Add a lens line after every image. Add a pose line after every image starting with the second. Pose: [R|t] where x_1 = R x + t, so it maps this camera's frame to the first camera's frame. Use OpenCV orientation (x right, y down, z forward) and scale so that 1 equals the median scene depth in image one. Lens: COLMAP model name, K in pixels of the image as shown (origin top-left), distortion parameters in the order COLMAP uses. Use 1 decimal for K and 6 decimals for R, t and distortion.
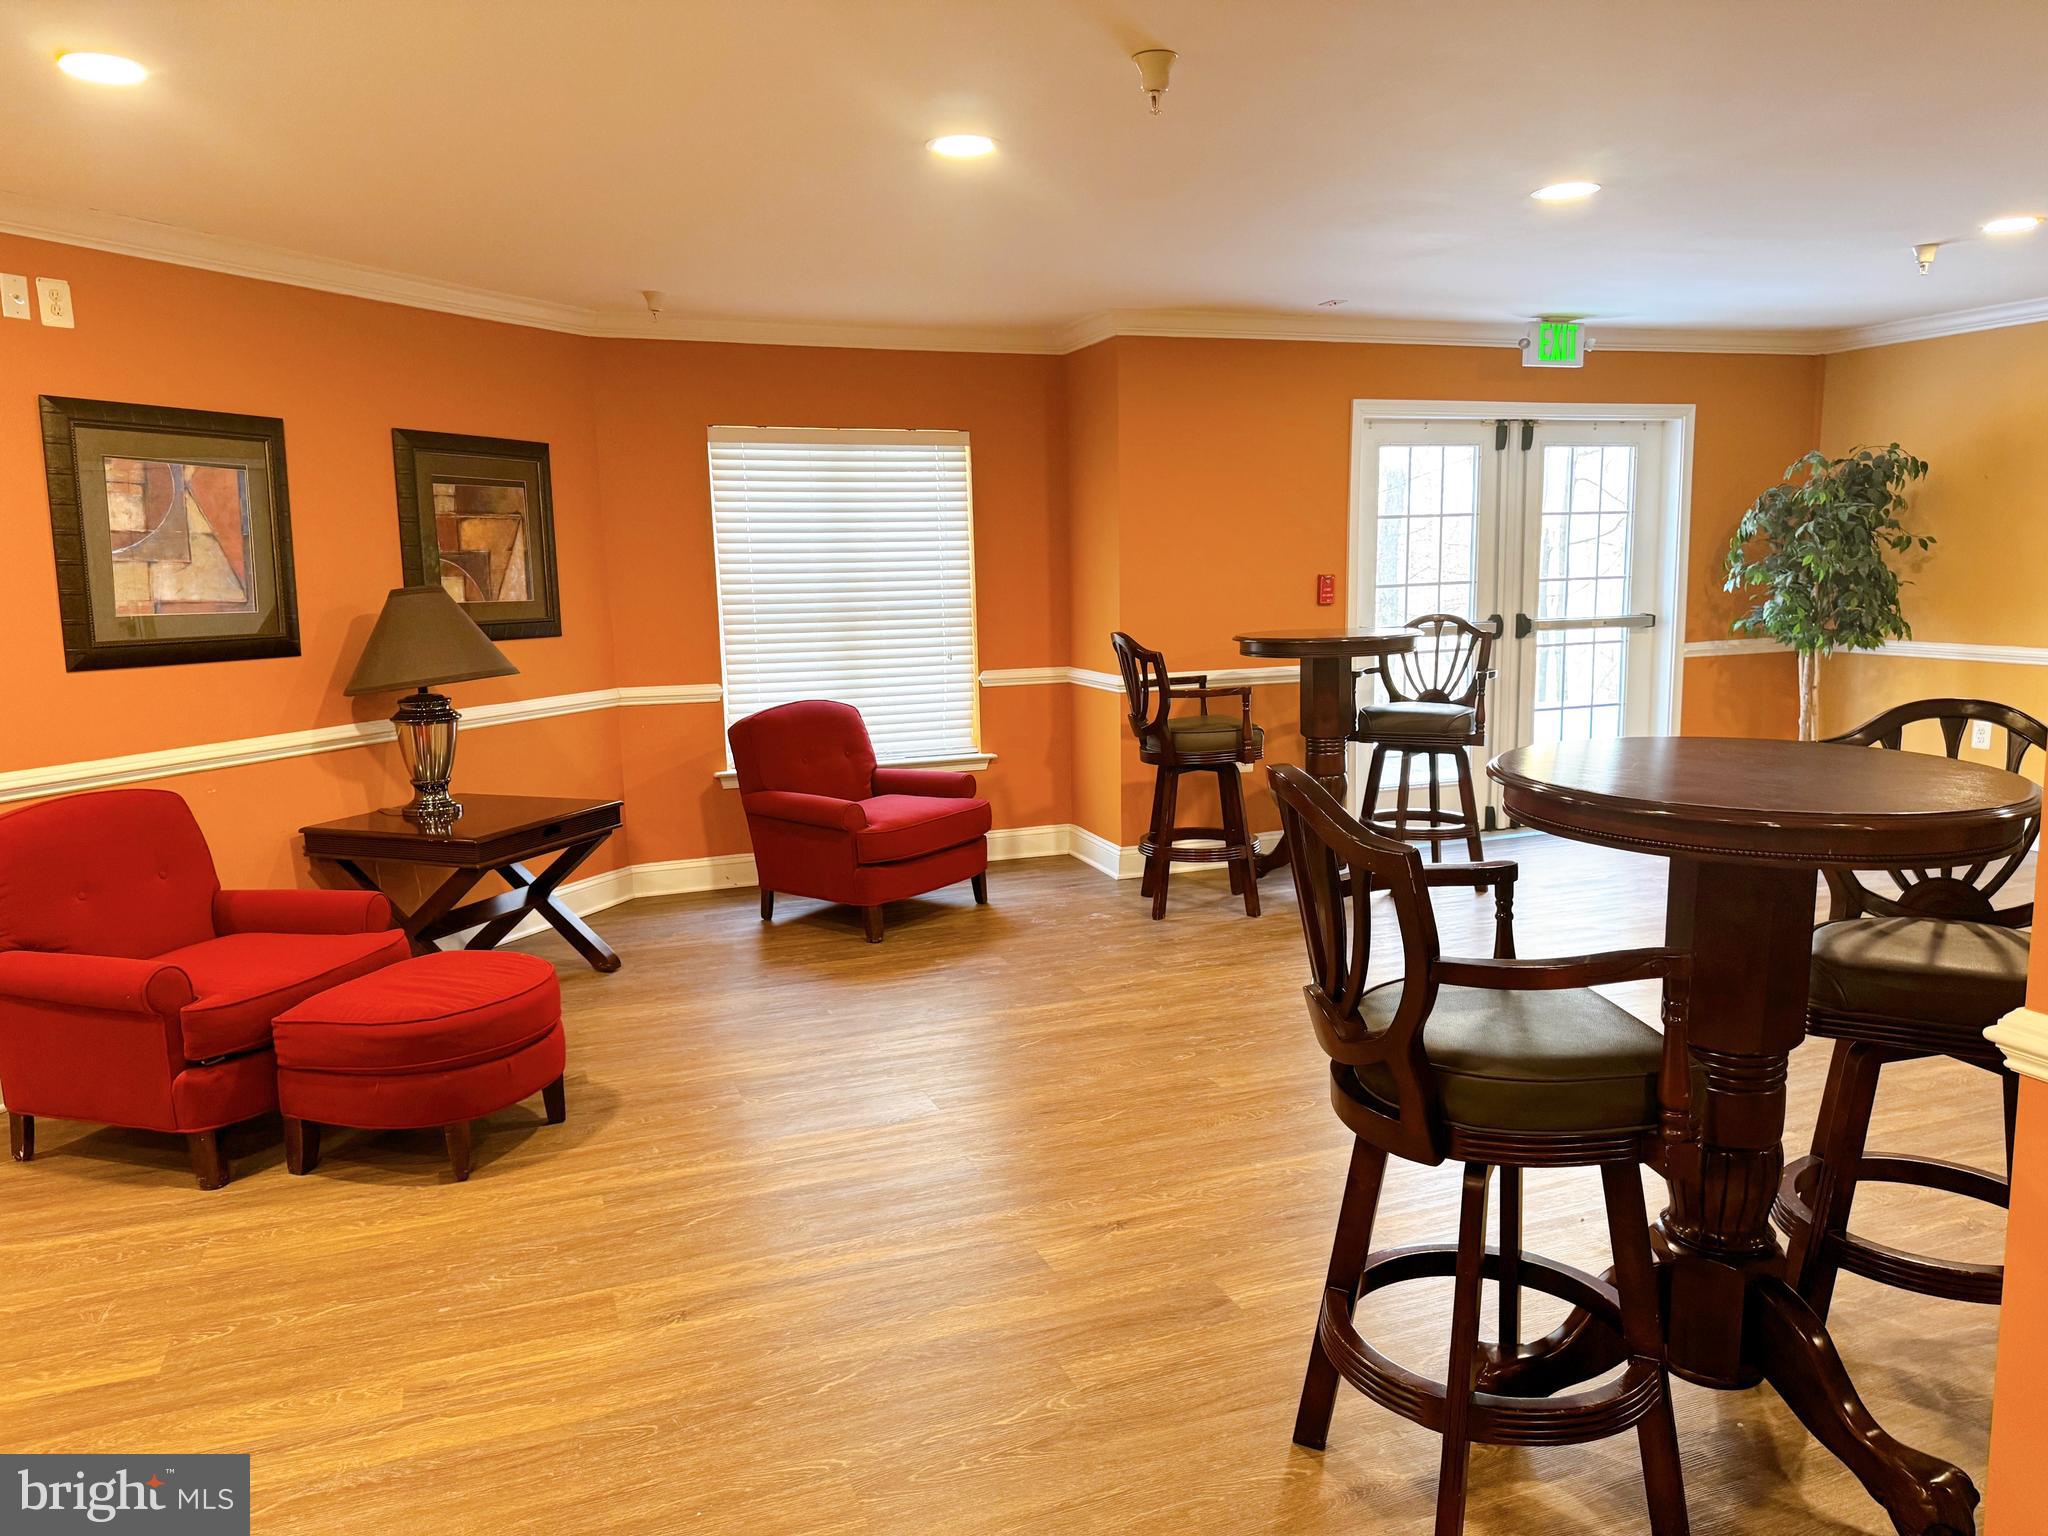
lens RADIAL K [[1375.3, 0, 1017.9], [0, 1375.3, 788.1], [0, 0, 1]] dist [0.063887, -0.101338]
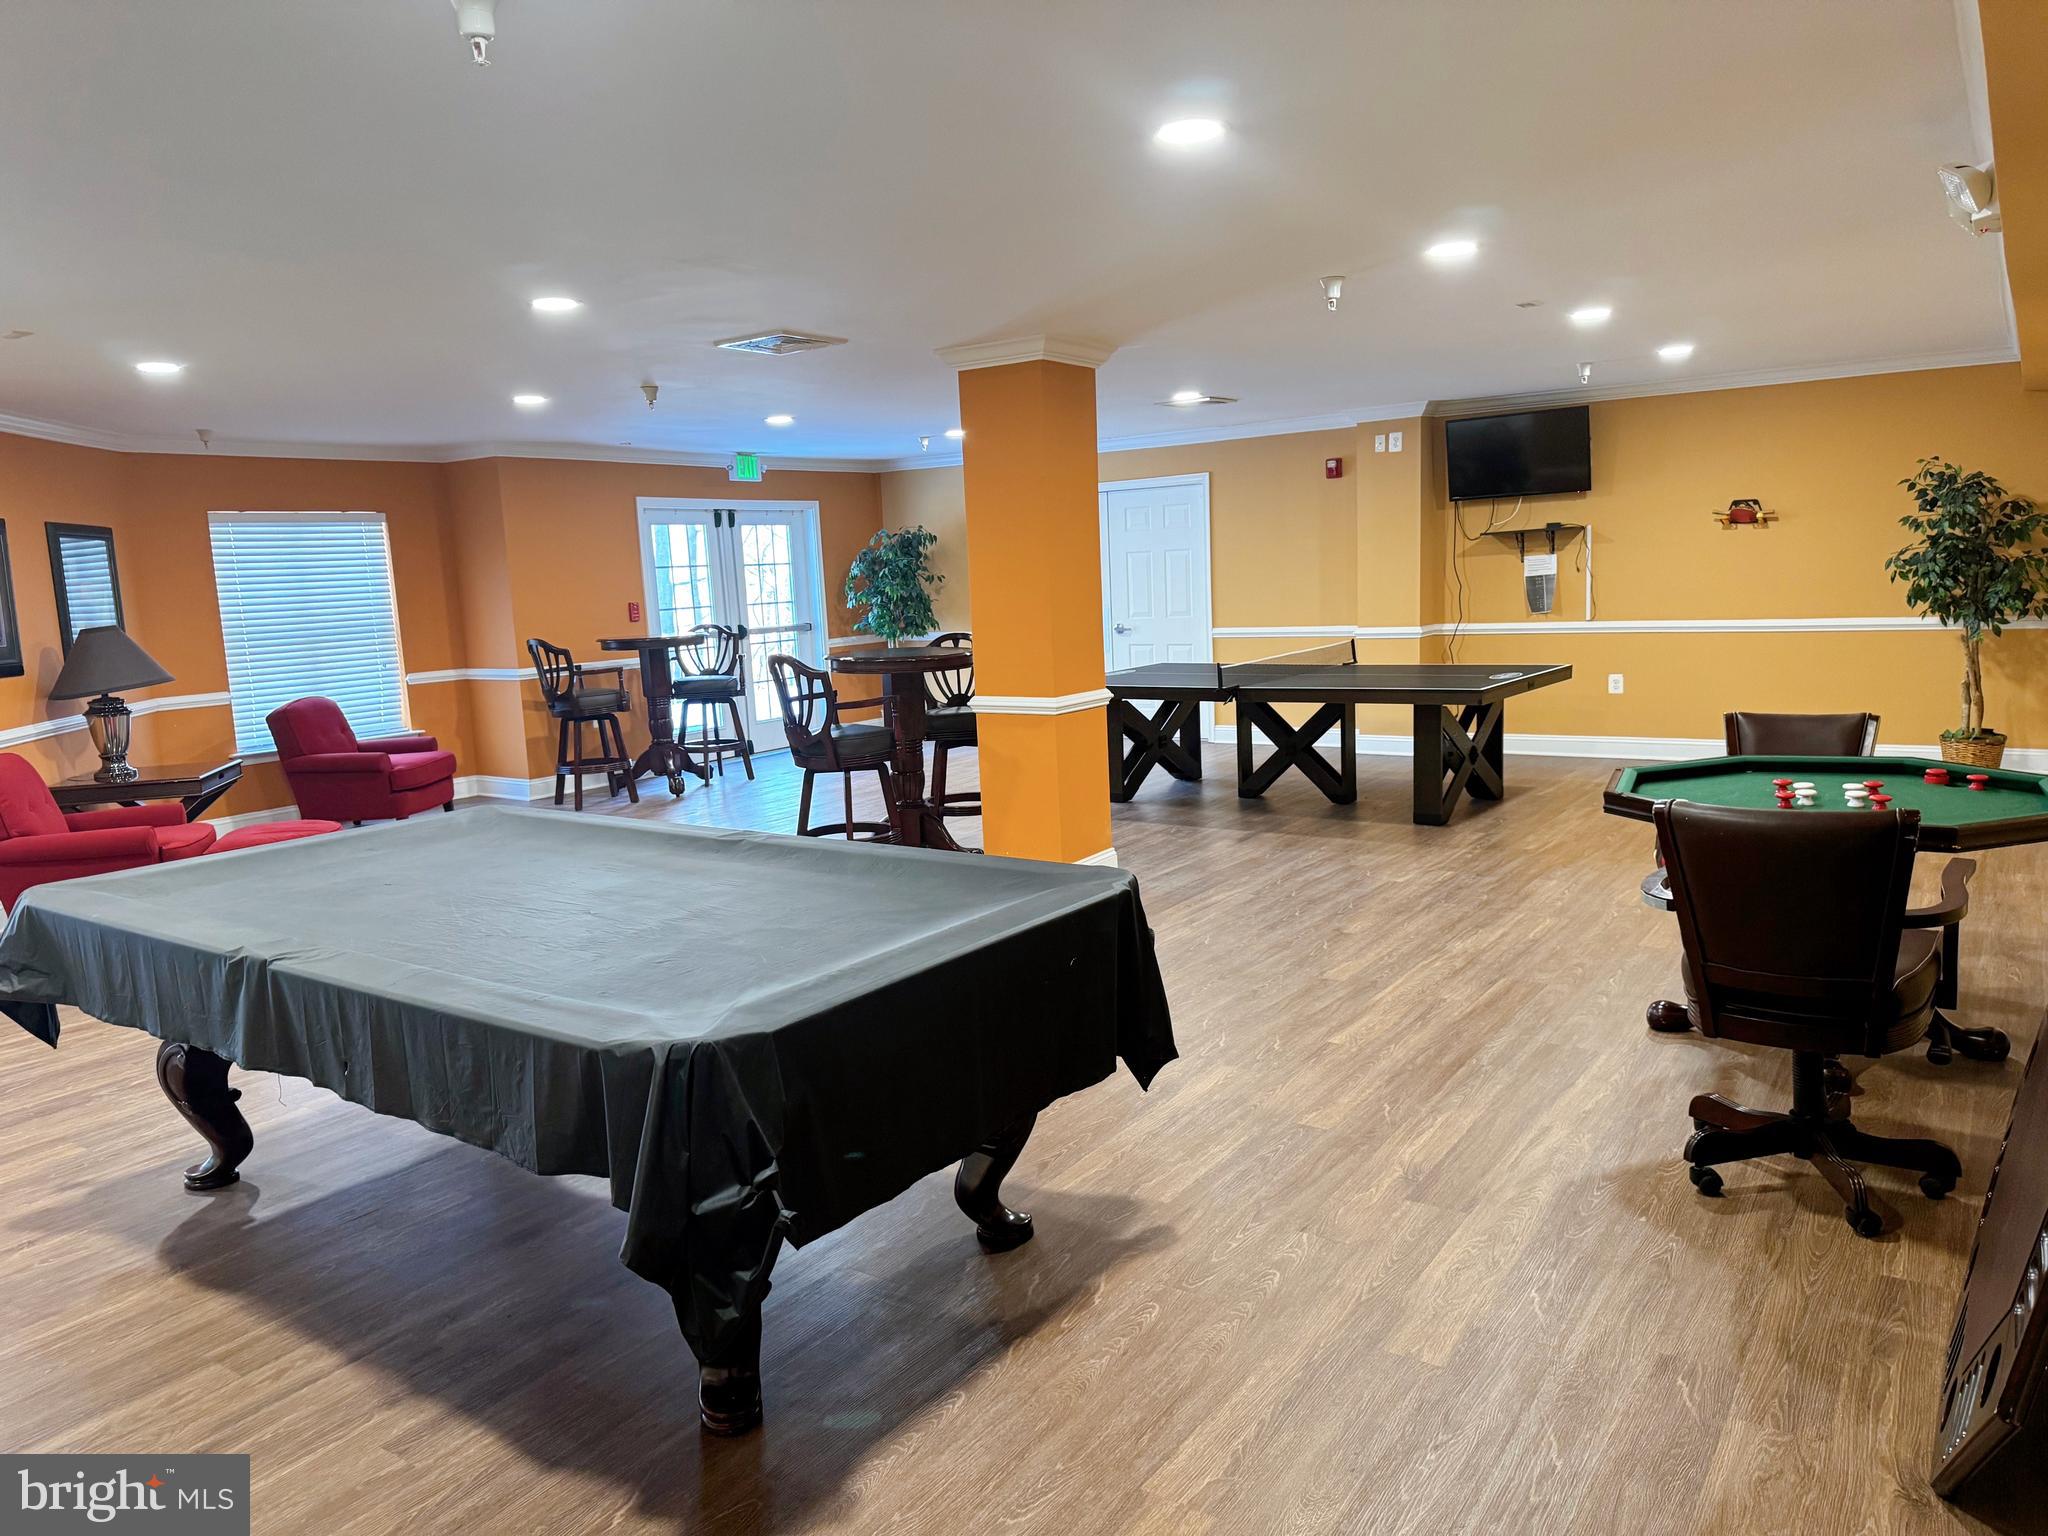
lens RADIAL K [[1433.7, 0, 1018.7], [0, 1433.7, 753.7], [0, 0, 1]] dist [0.127929, -0.197669]
pose [[0.810896, -0.090344, 0.578174, -0.413242], [0.123698, 0.992148, -0.018457, 0.109566], [-0.571967, 0.086486, 0.815705, -0.638291]]
